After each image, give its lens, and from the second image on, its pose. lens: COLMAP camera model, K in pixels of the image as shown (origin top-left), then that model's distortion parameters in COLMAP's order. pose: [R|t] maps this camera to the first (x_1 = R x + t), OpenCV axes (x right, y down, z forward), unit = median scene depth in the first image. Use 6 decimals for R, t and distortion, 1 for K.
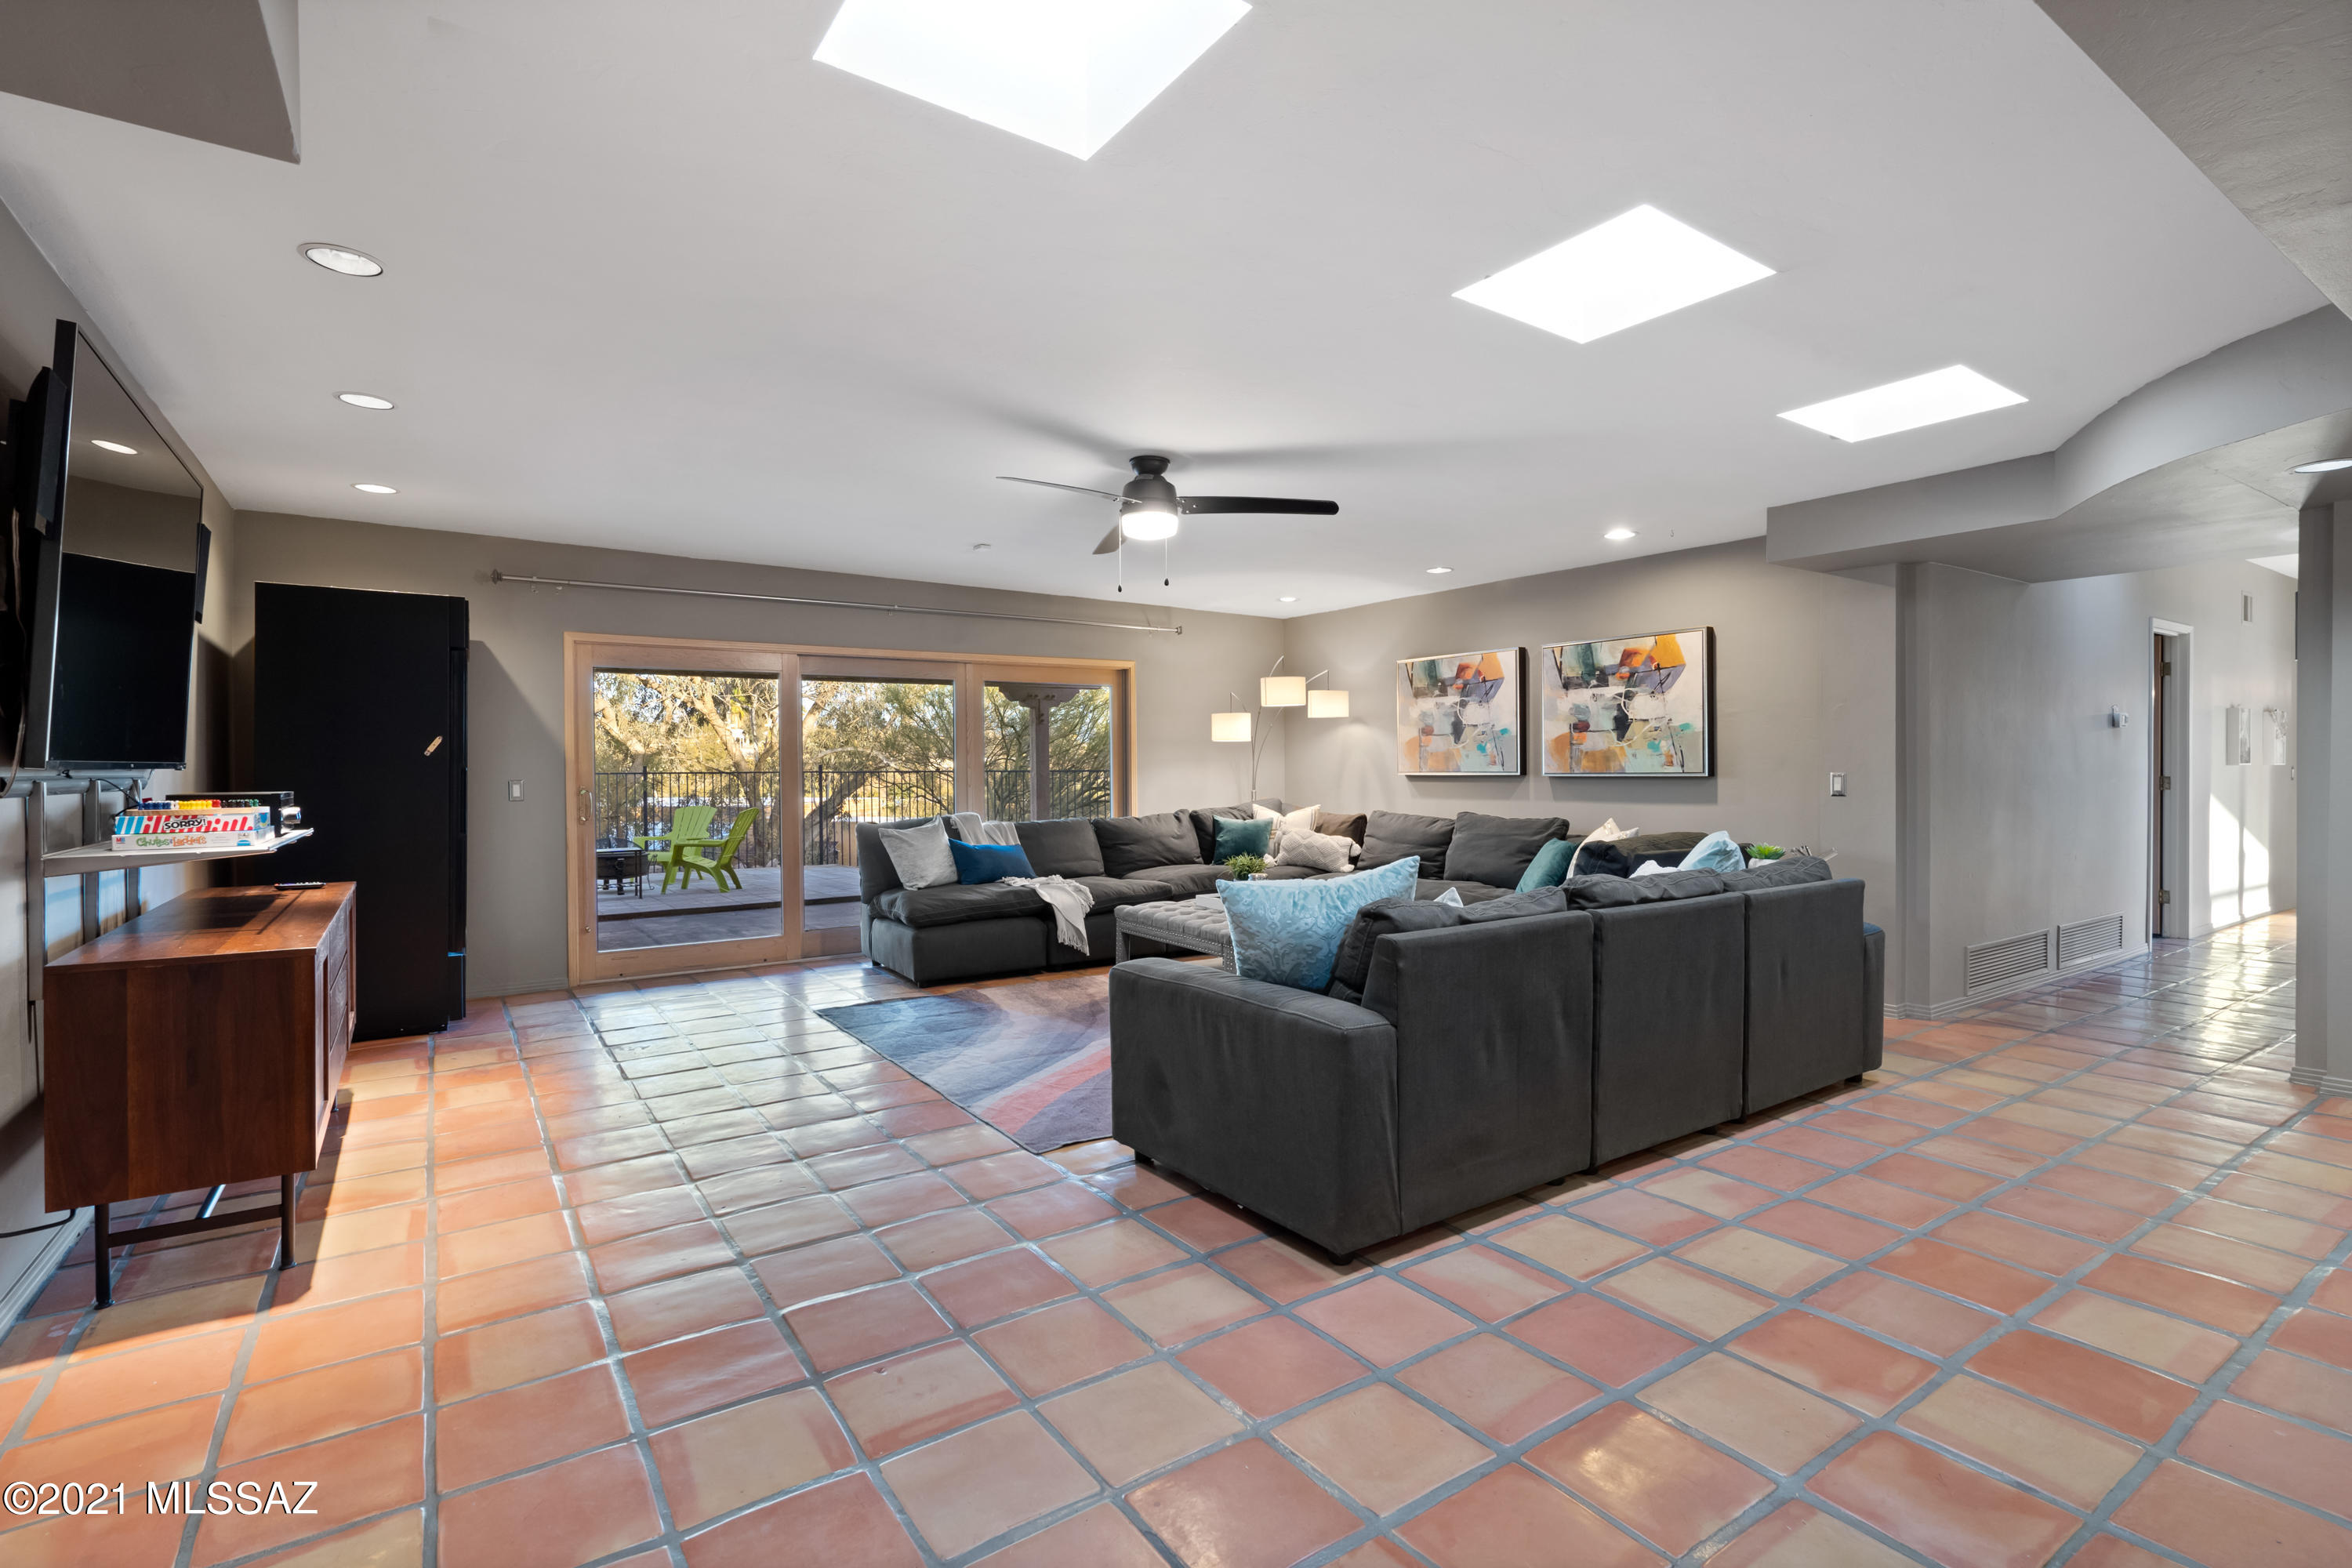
lens RADIAL K [[1091.2, 0, 1166.2], [0, 1091.2, 775.5], [0, 0, 1]] dist [0.000342, -0.000144]
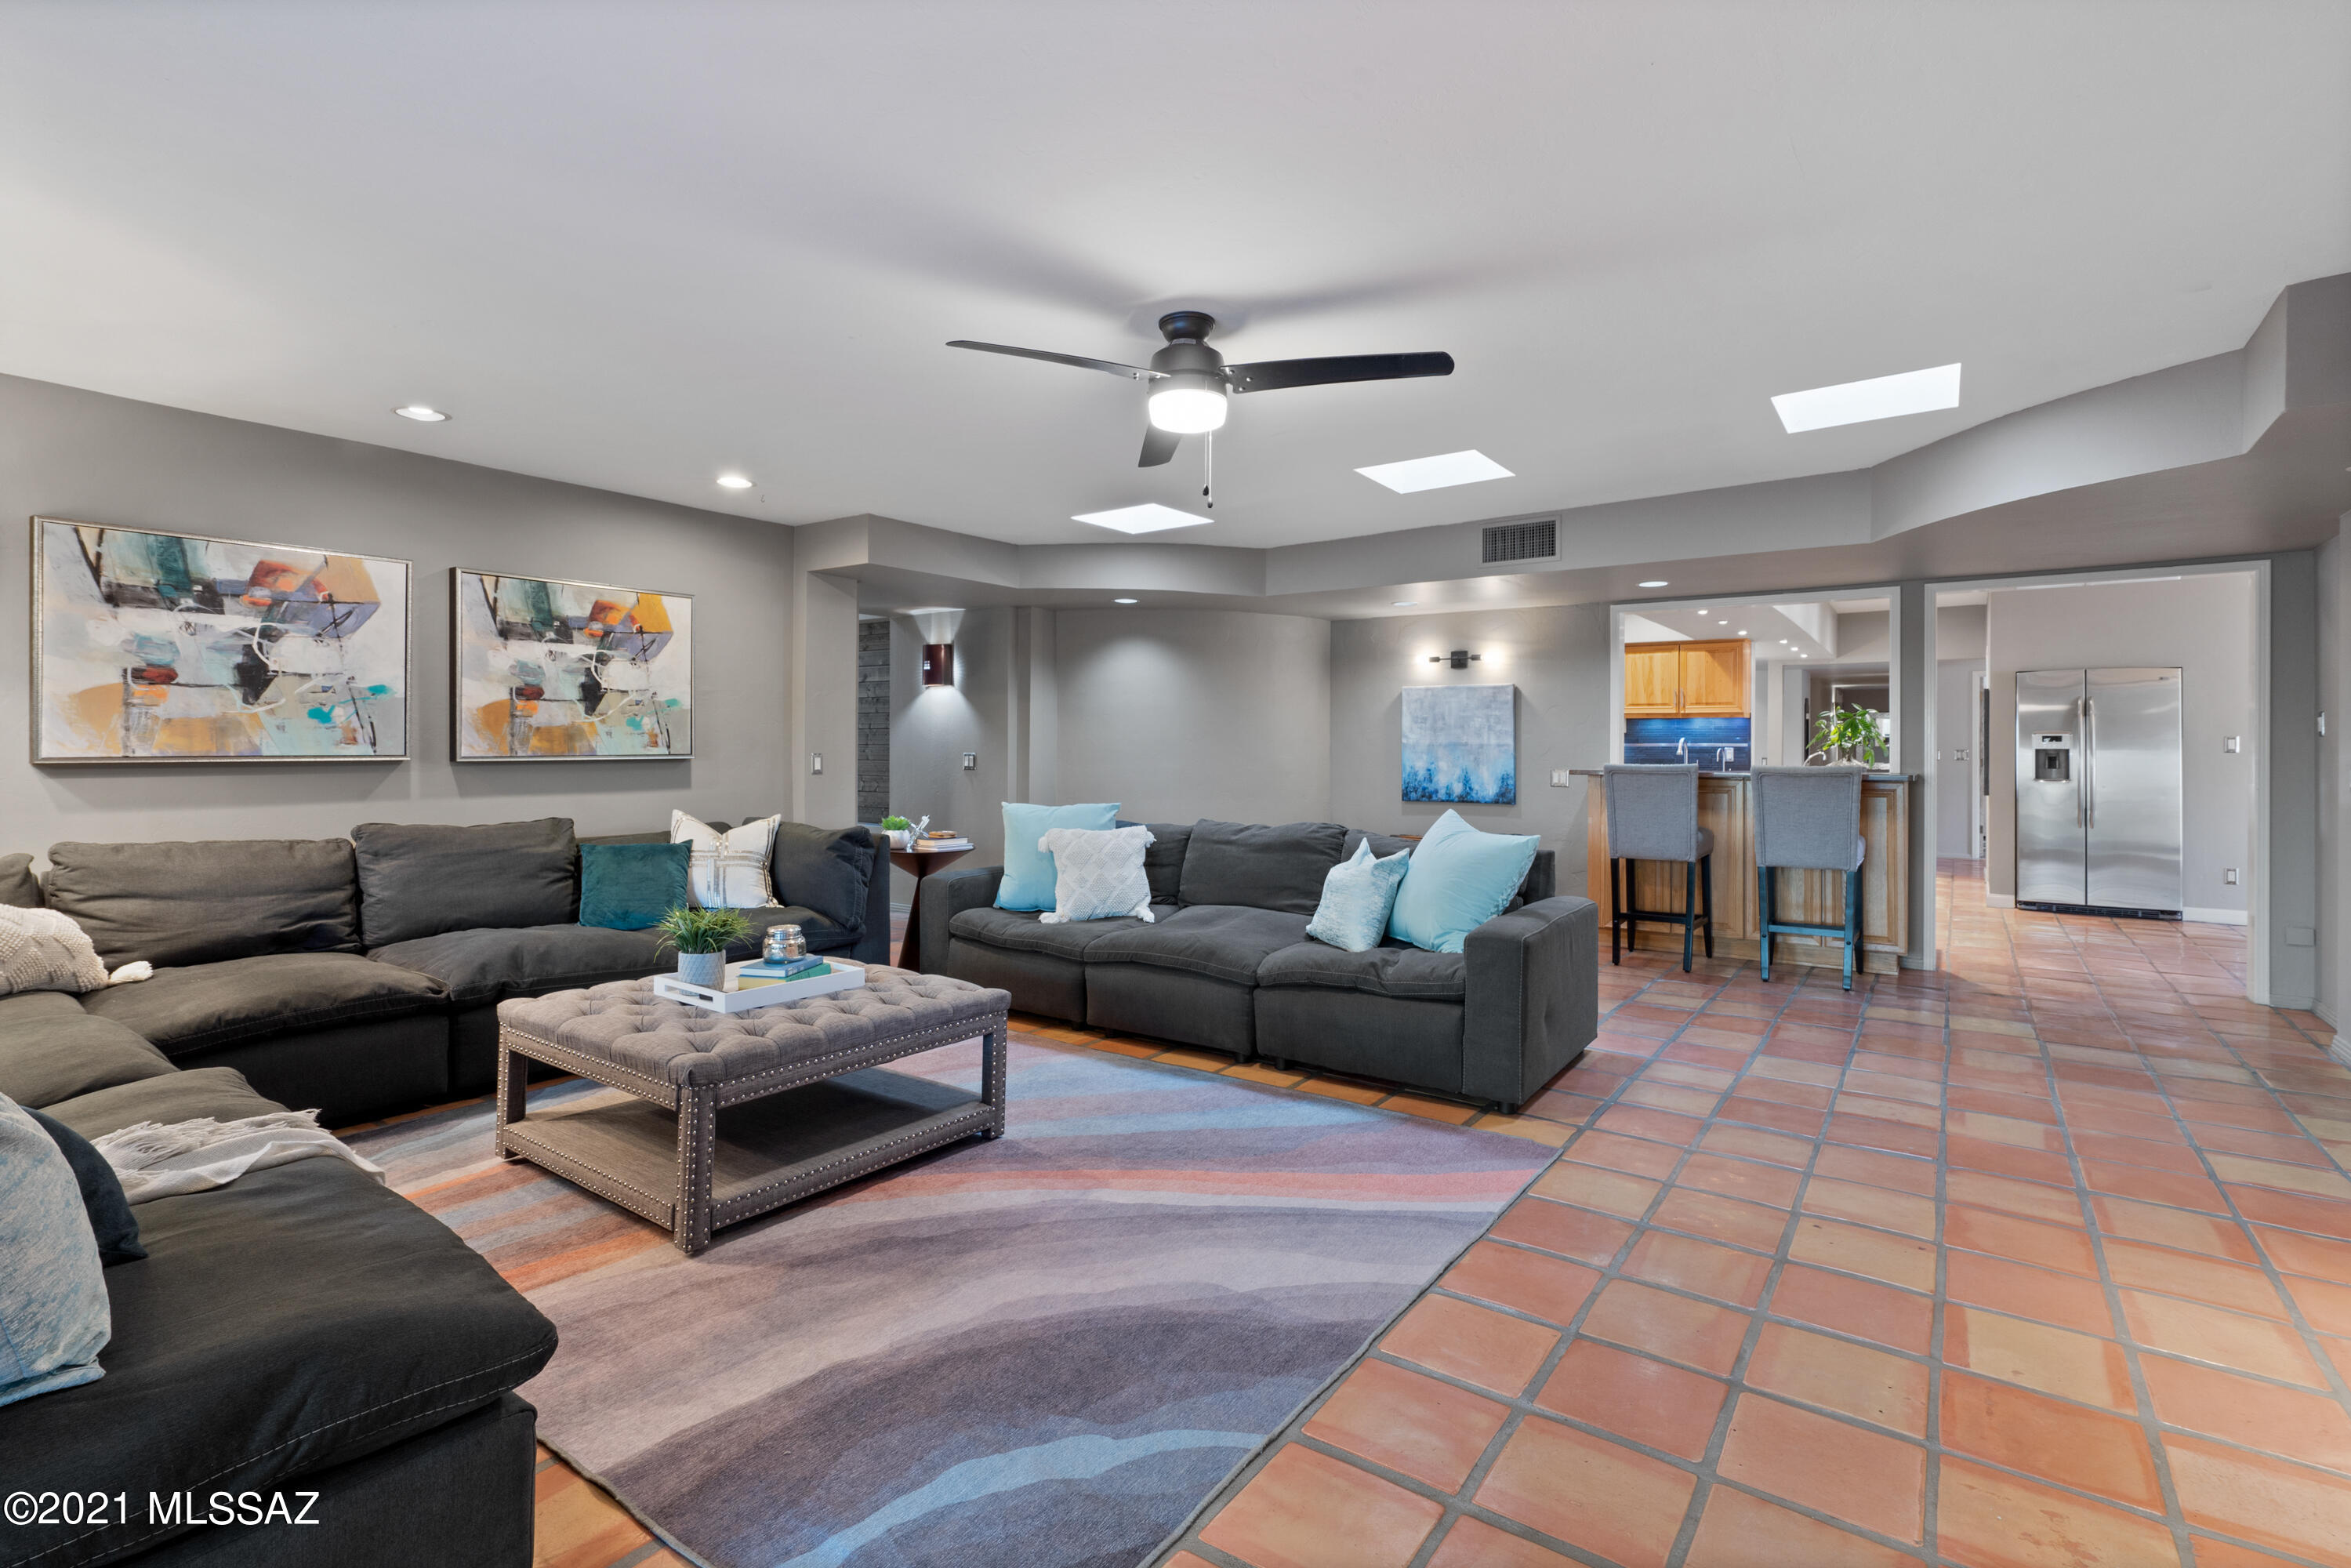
lens RADIAL K [[1090.8, 0, 1165.7], [0, 1090.8, 775.5], [0, 0, 1]] dist [0.000342, -0.000144]
pose [[-0.337172, -0.034123, 0.940824, -0.464011], [-0.005758, 0.999399, 0.034183, -0.016919], [-0.941425, 0.006108, -0.337166, 0.858406]]
